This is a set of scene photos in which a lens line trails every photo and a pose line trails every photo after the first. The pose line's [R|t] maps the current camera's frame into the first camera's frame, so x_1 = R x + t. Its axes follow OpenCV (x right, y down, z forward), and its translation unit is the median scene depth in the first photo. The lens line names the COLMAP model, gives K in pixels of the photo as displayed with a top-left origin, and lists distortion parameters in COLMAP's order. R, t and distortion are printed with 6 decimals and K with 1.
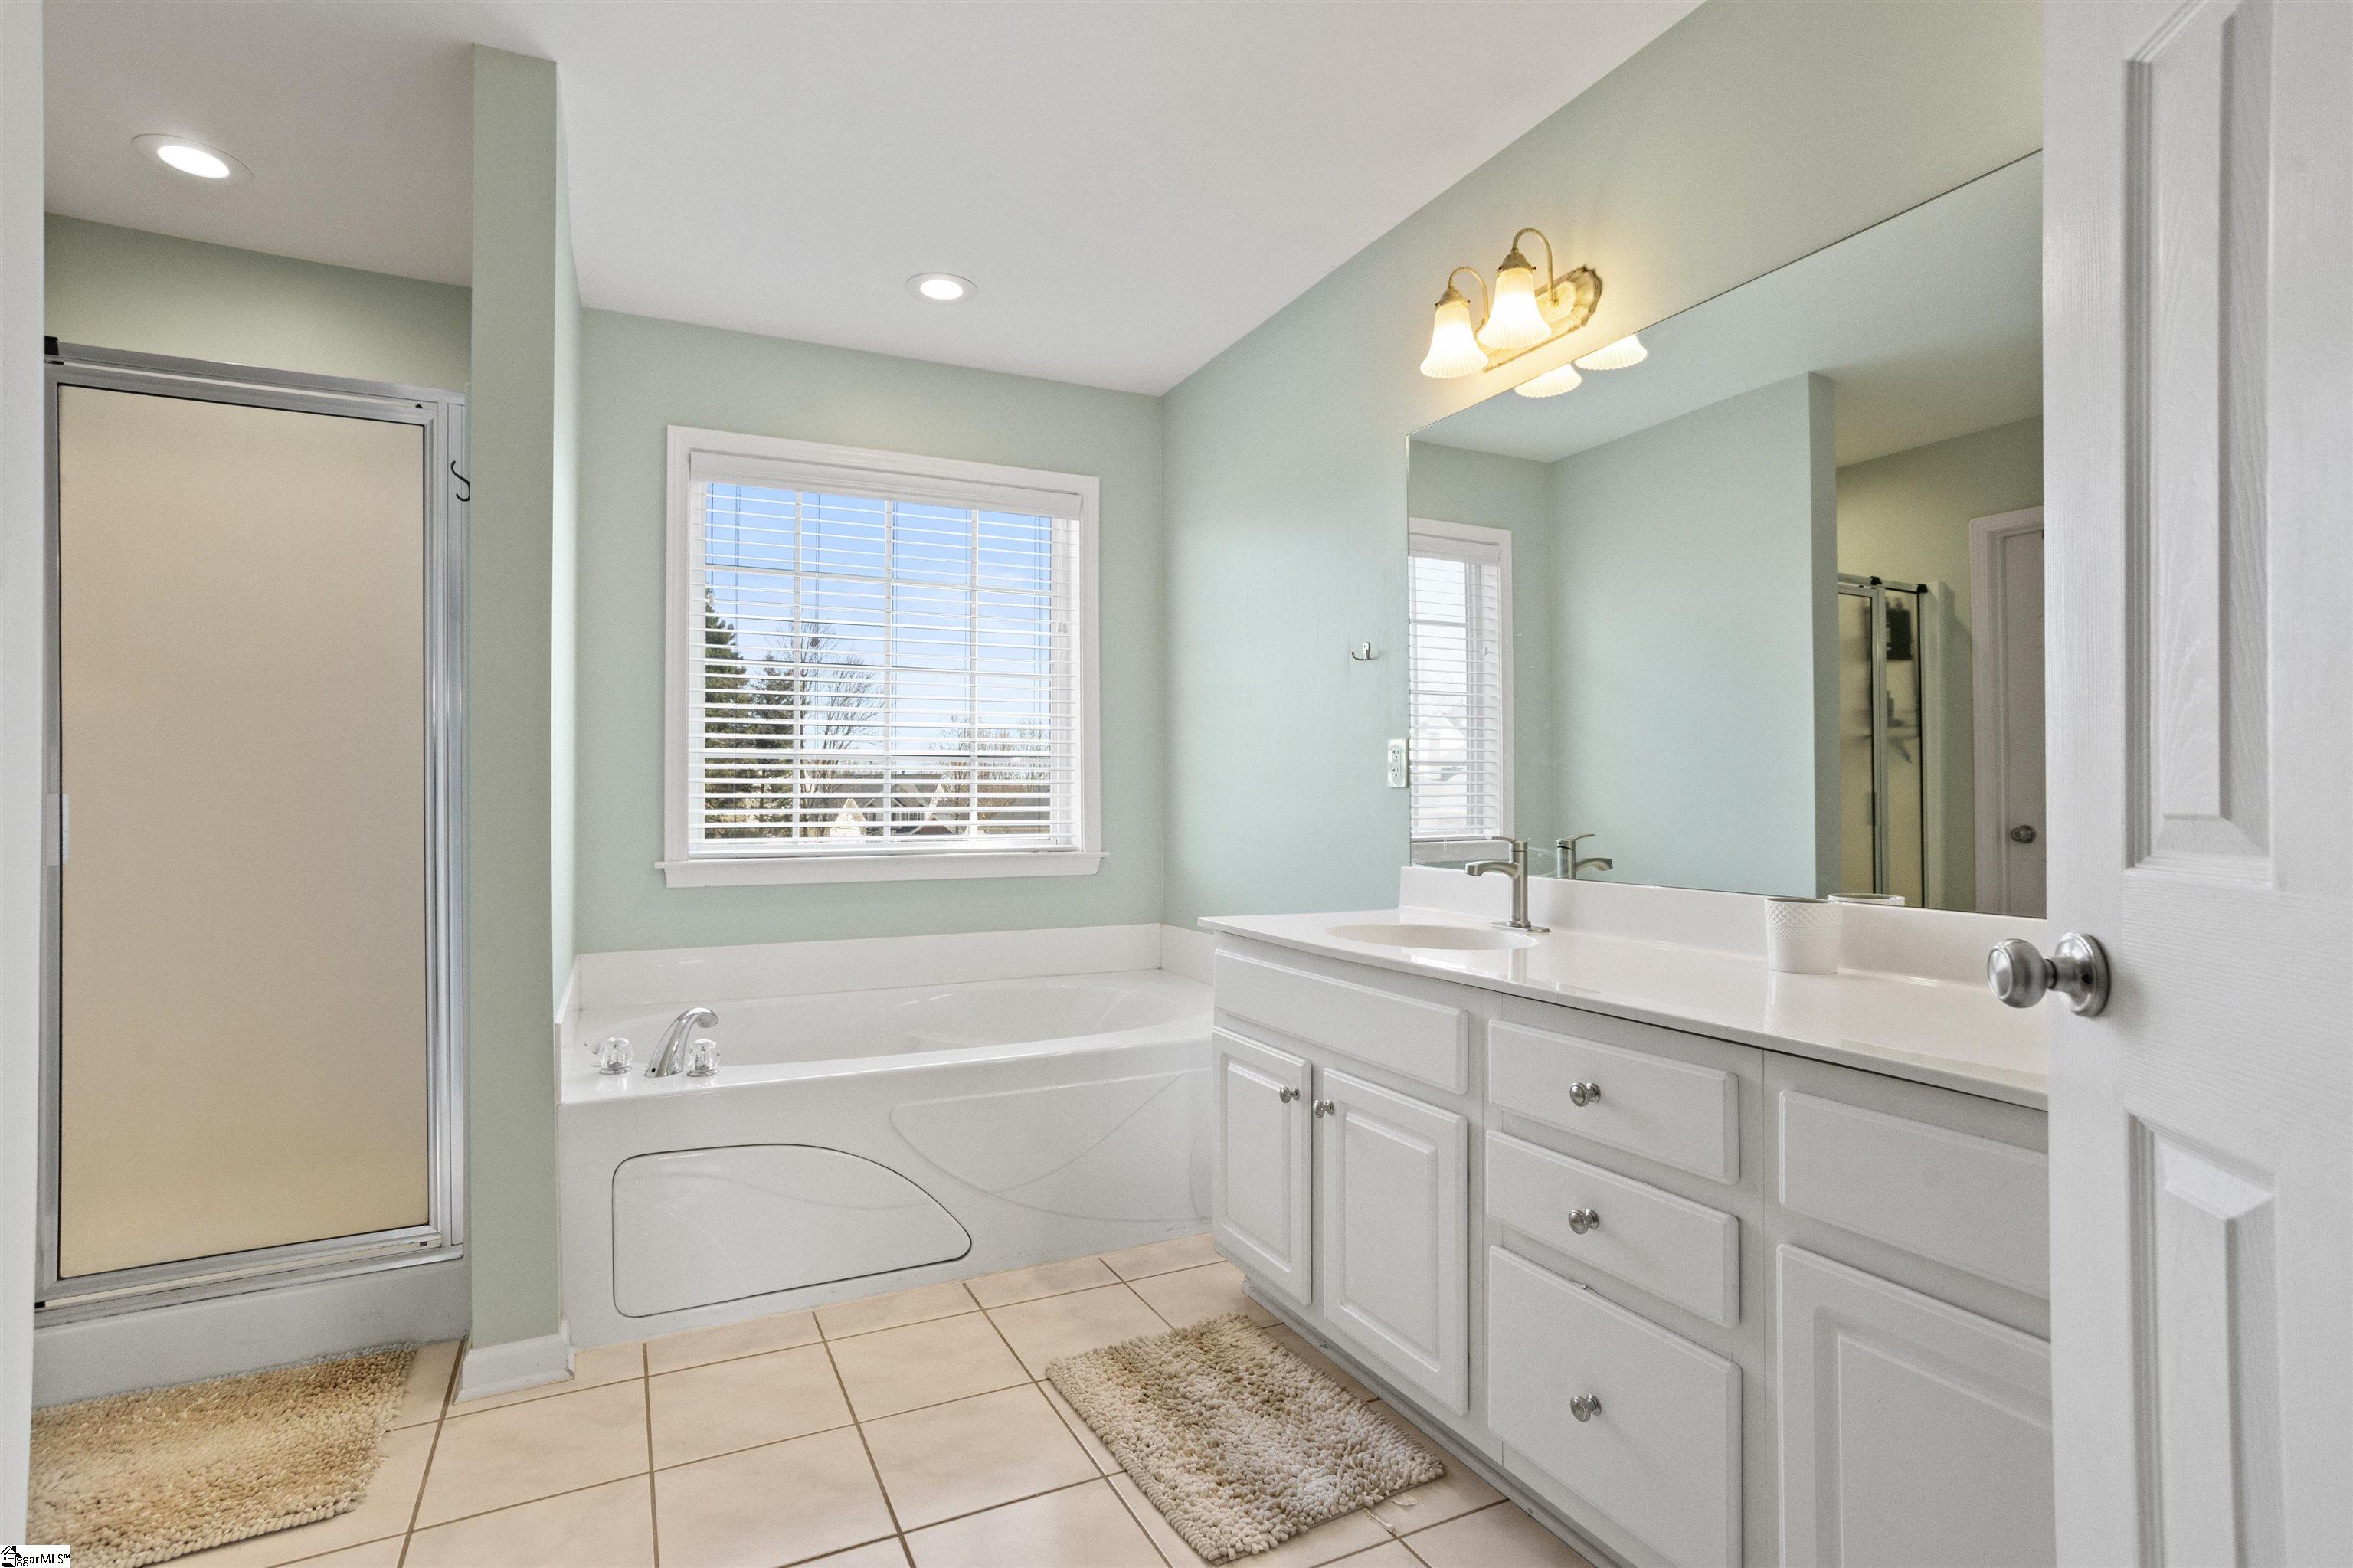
lens RADIAL K [[1156.4, 0, 1176.0], [0, 1156.4, 784.8], [0, 0, 1]] dist [0.005986, 0.000688]
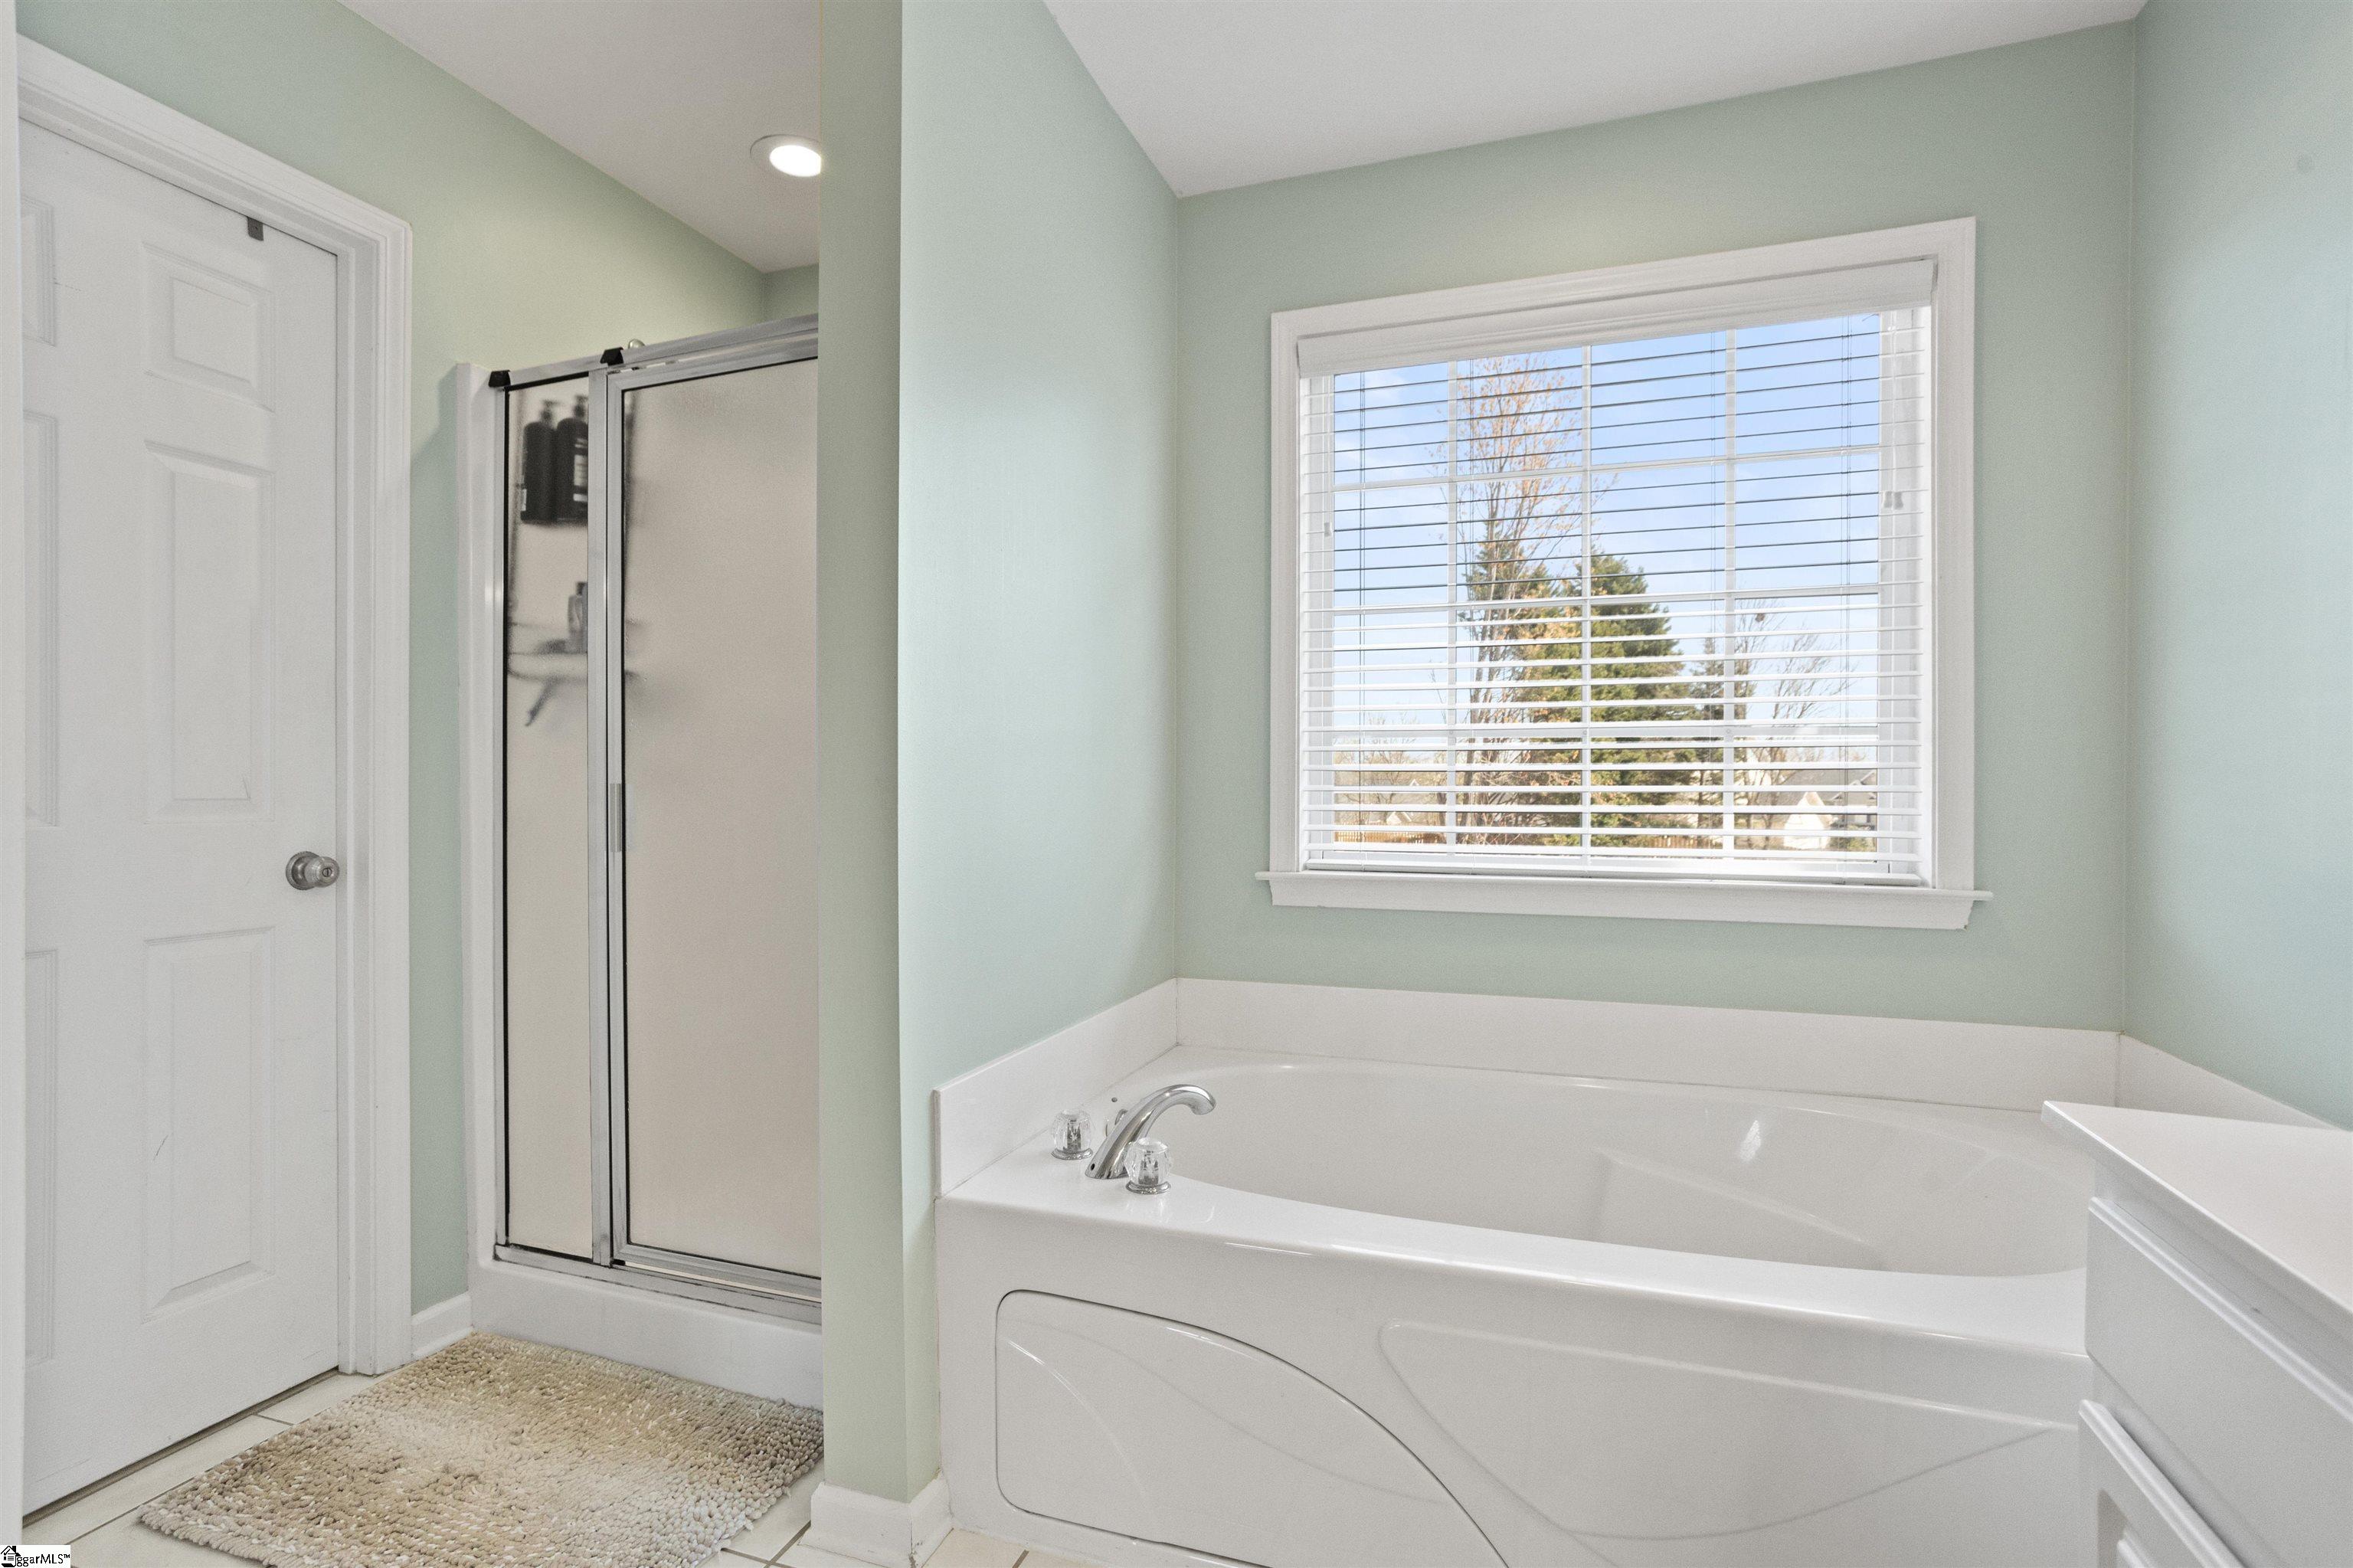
lens RADIAL K [[1156.4, 0, 1181.3], [0, 1156.4, 782.6], [0, 0, 1]] dist [0.005986, 0.000688]
pose [[0.704217, -0.001871, -0.709982, 0.060673], [0.004878, 0.999986, 0.002204, 0.003221], [0.709968, -0.005015, 0.704216, 0.335488]]
